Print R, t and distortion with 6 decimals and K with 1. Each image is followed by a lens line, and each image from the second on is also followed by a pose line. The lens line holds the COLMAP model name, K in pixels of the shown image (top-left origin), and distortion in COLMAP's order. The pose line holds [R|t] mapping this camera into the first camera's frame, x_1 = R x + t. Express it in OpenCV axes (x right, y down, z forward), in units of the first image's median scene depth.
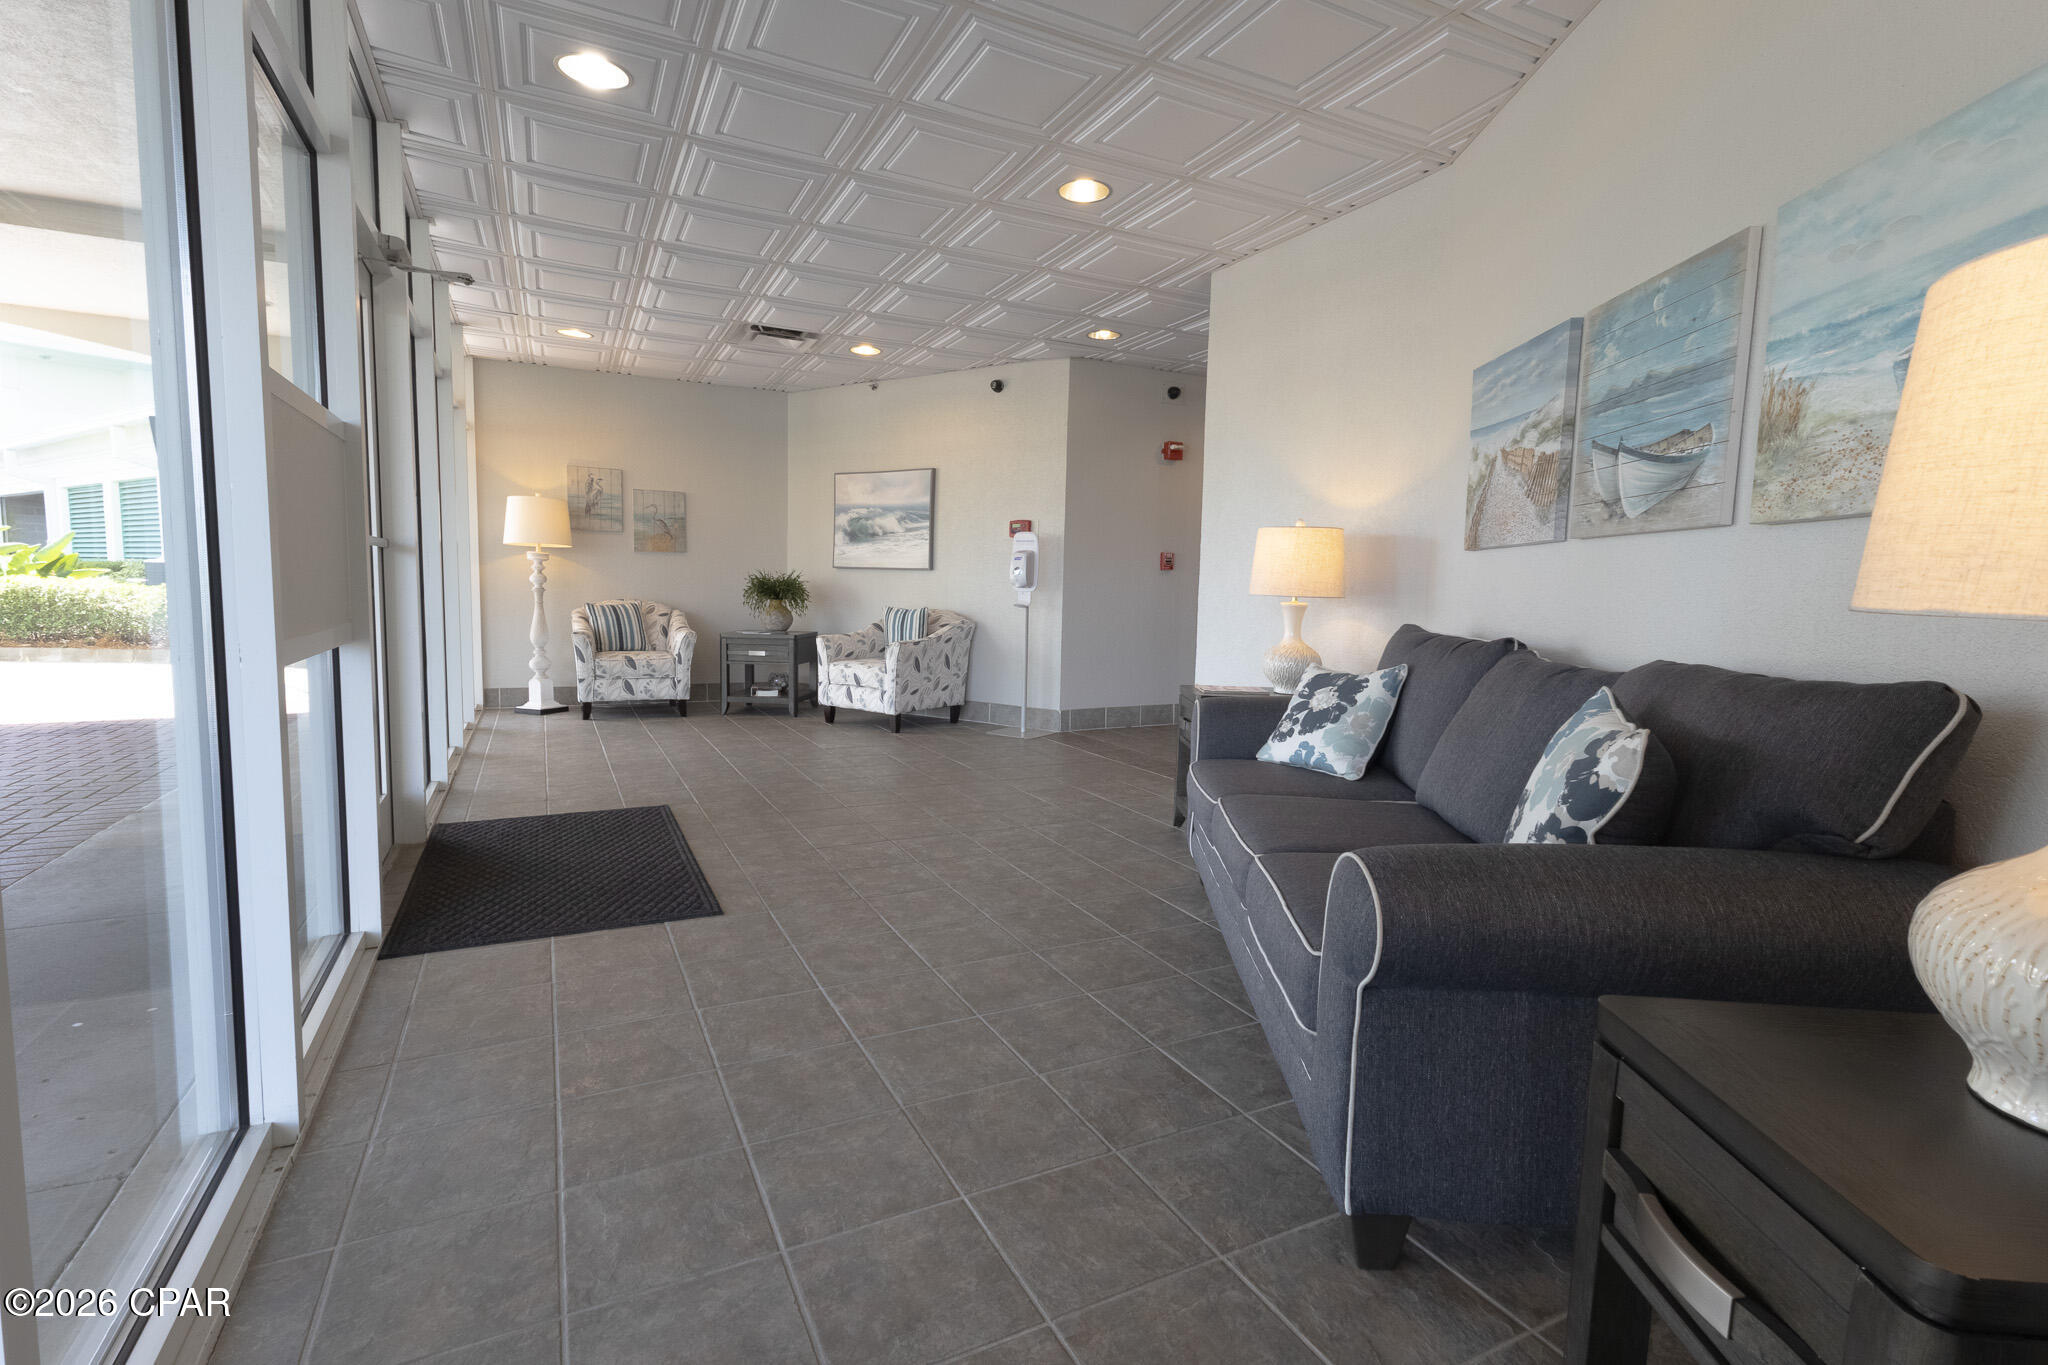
lens RADIAL K [[941.8, 0, 1023.8], [0, 941.8, 685.2], [0, 0, 1]] dist [0.001113, 0.000063]
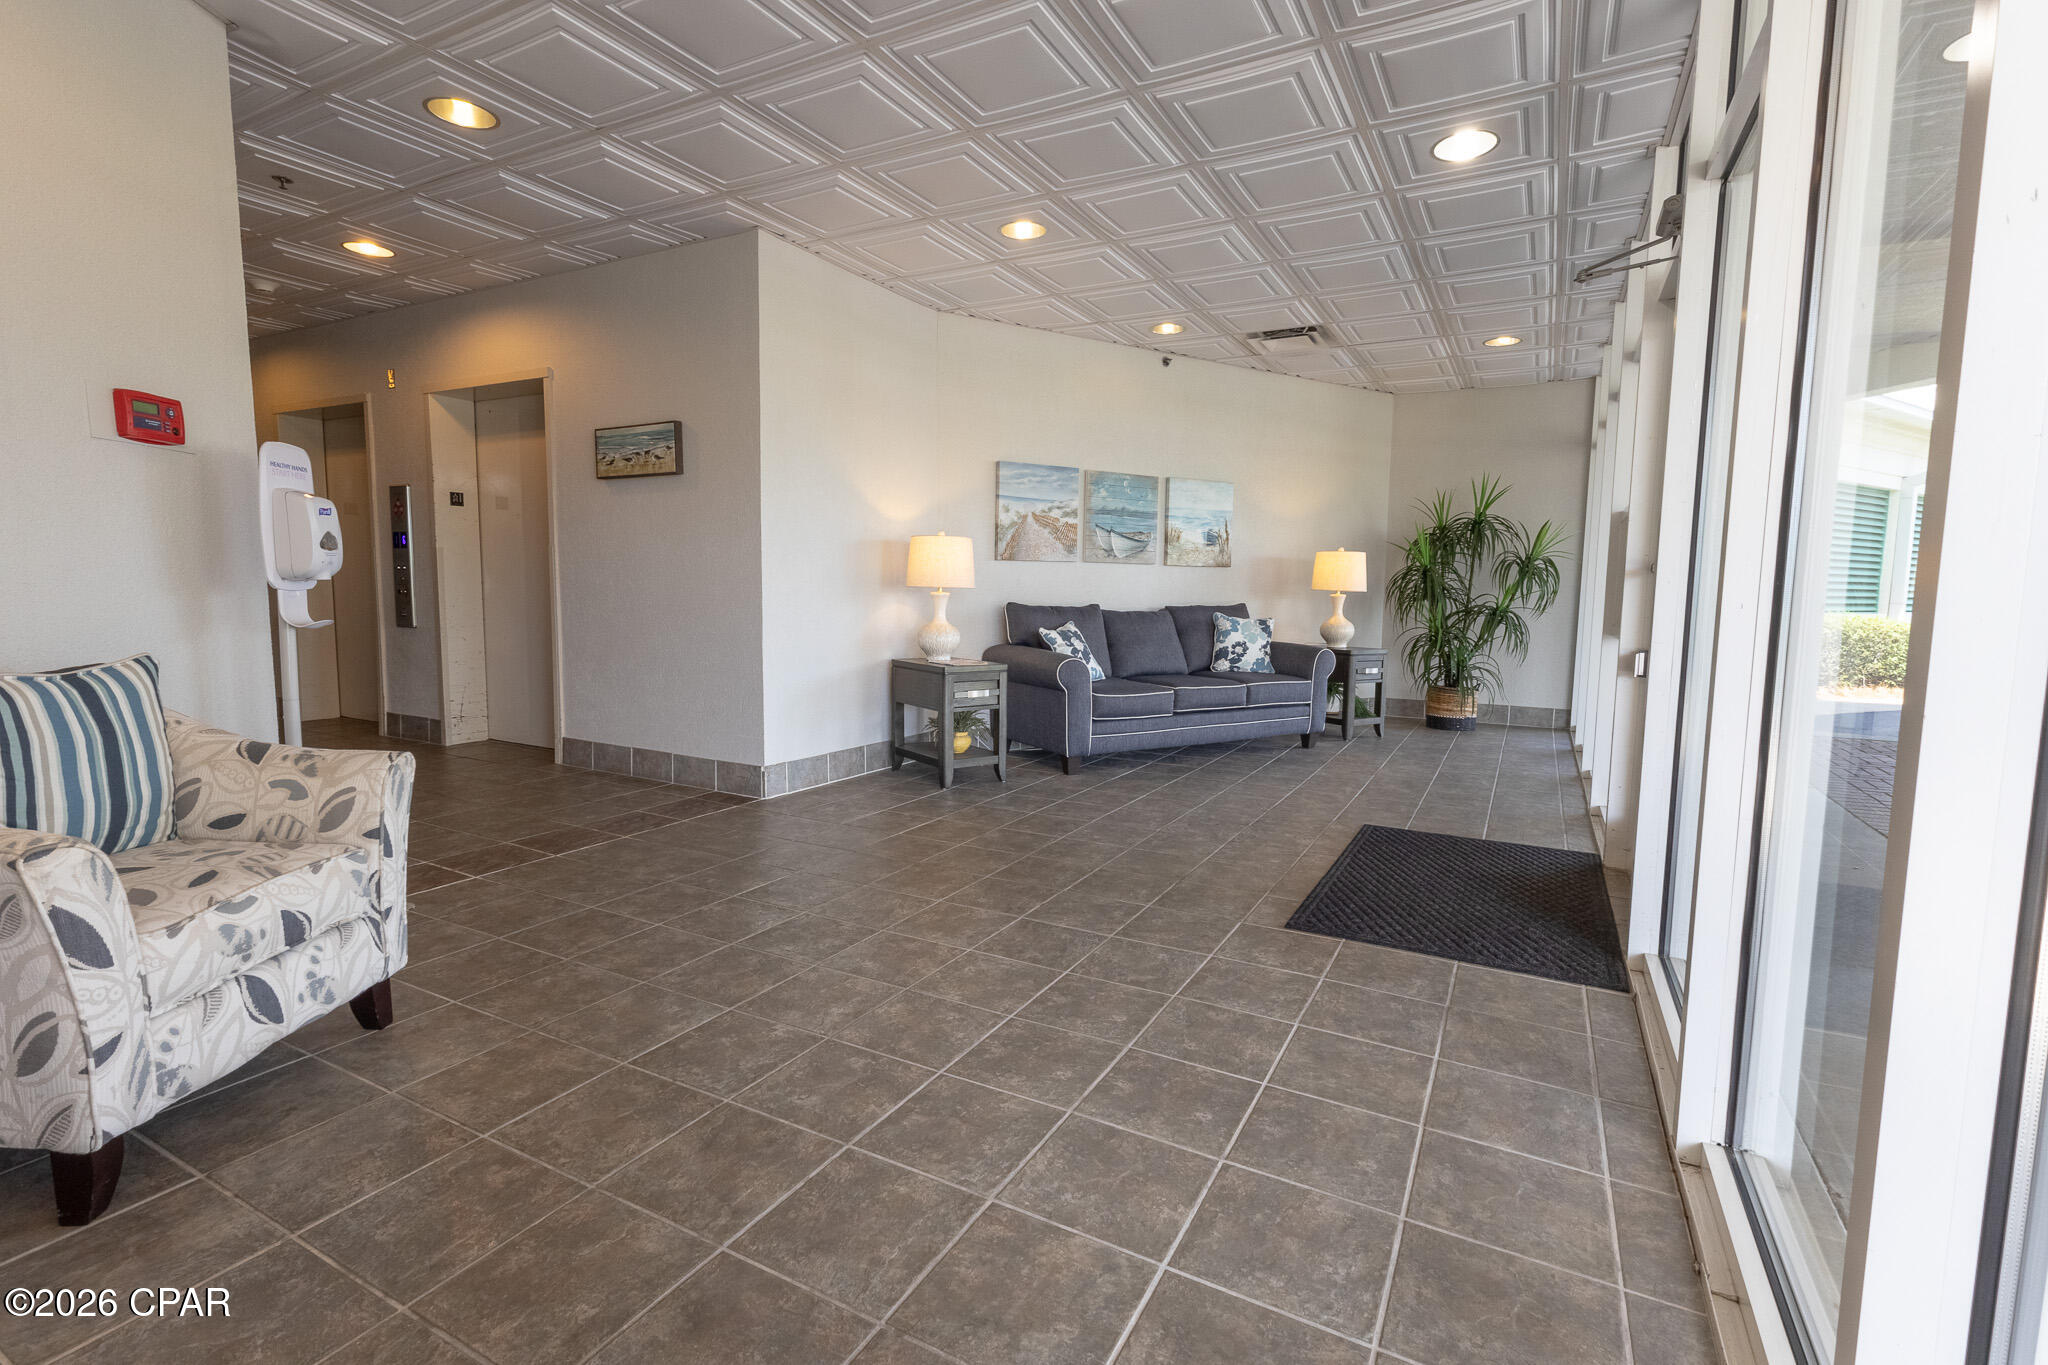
lens RADIAL K [[941.8, 0, 1025.1], [0, 941.8, 678.6], [0, 0, 1]] dist [0.001113, 0.000063]
pose [[-0.564837, -0.108995, 0.817973, -1.343724], [0.062215, 0.982793, 0.173919, -0.291711], [-0.822854, 0.149126, -0.548337, 2.499622]]
